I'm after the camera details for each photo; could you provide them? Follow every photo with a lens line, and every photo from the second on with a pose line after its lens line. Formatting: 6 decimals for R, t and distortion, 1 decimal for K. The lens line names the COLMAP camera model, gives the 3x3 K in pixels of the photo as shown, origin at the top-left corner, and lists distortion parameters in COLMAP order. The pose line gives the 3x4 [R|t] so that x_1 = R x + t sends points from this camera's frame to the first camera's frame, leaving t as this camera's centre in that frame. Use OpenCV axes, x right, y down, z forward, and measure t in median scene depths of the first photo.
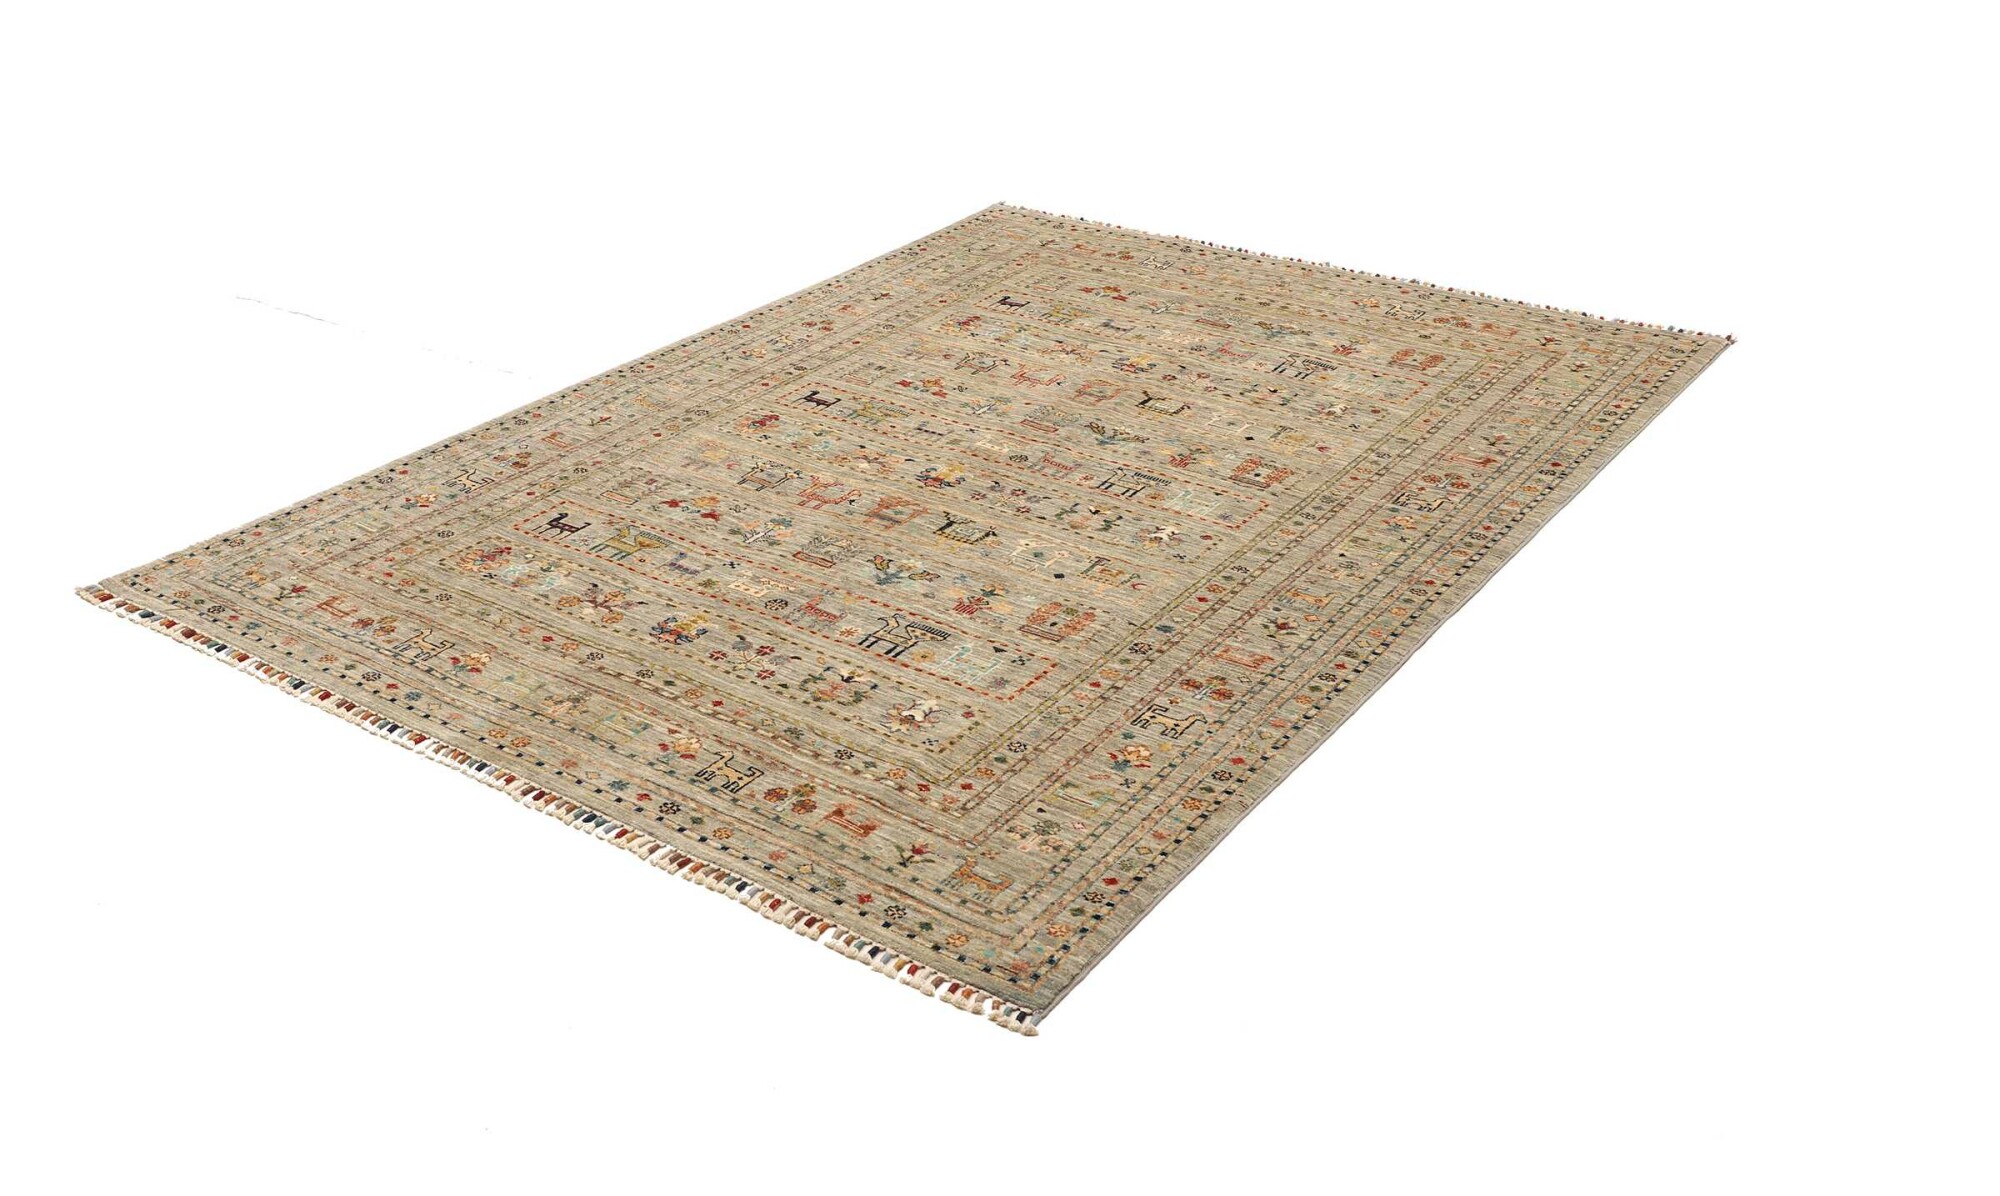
lens RADIAL K [[1891.6, 0, 1007.4], [0, 1891.6, 590.3], [0, 0, 1]] dist [0.056259, 0.000000]
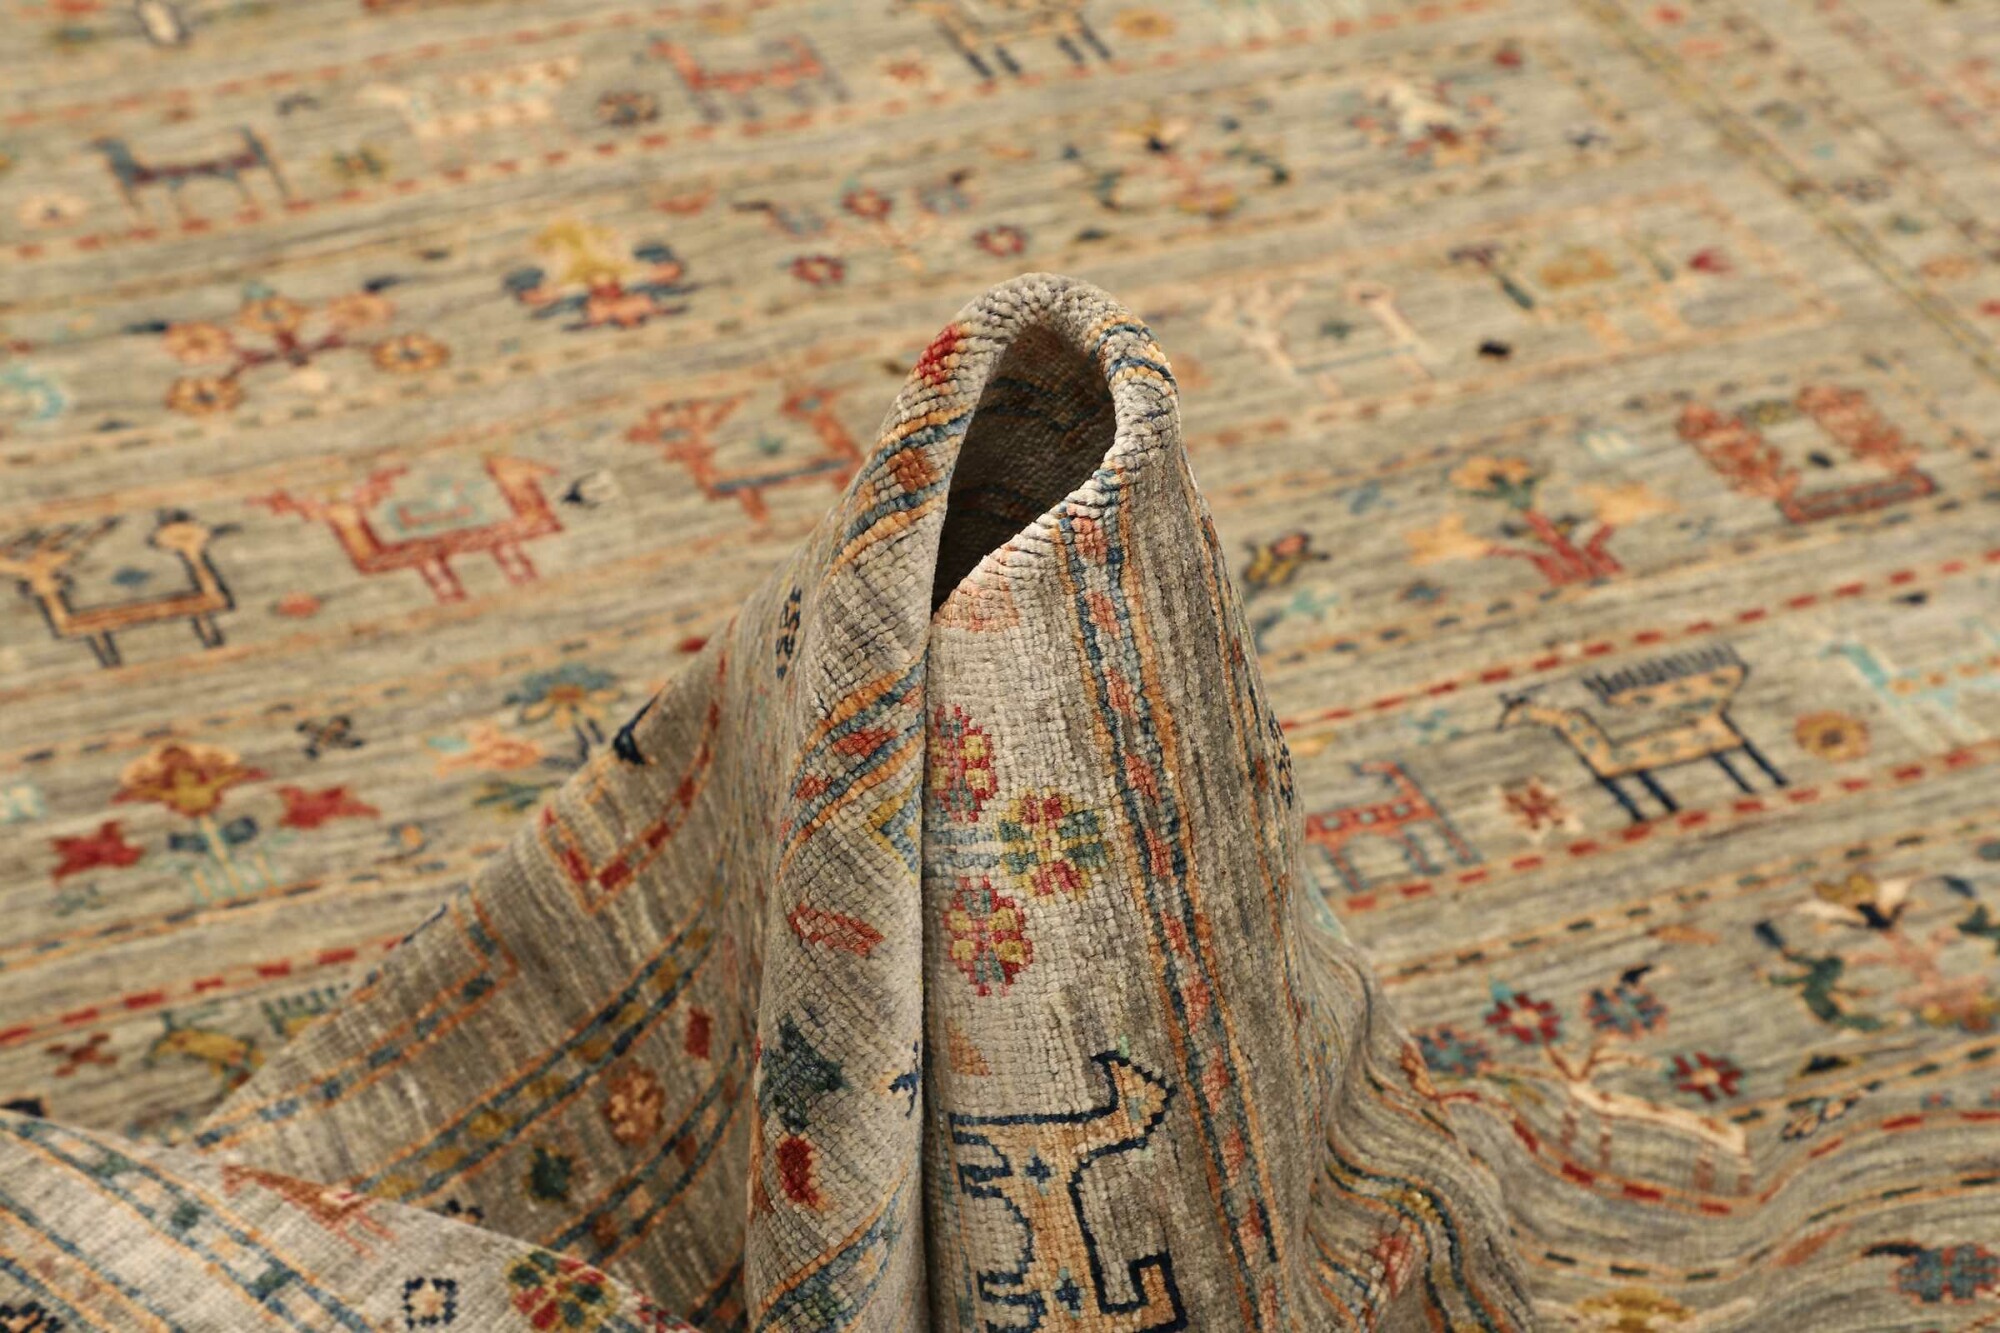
lens RADIAL K [[4550.5, 0, 993.1], [0, 4550.5, 685.4], [0, 0, 1]] dist [0.468148, 0.000000]
pose [[0.523306, -0.480484, 0.703766, -0.388238], [0.364585, 0.872713, 0.324732, -0.285159], [-0.770214, 0.086648, 0.631872, 0.721125]]
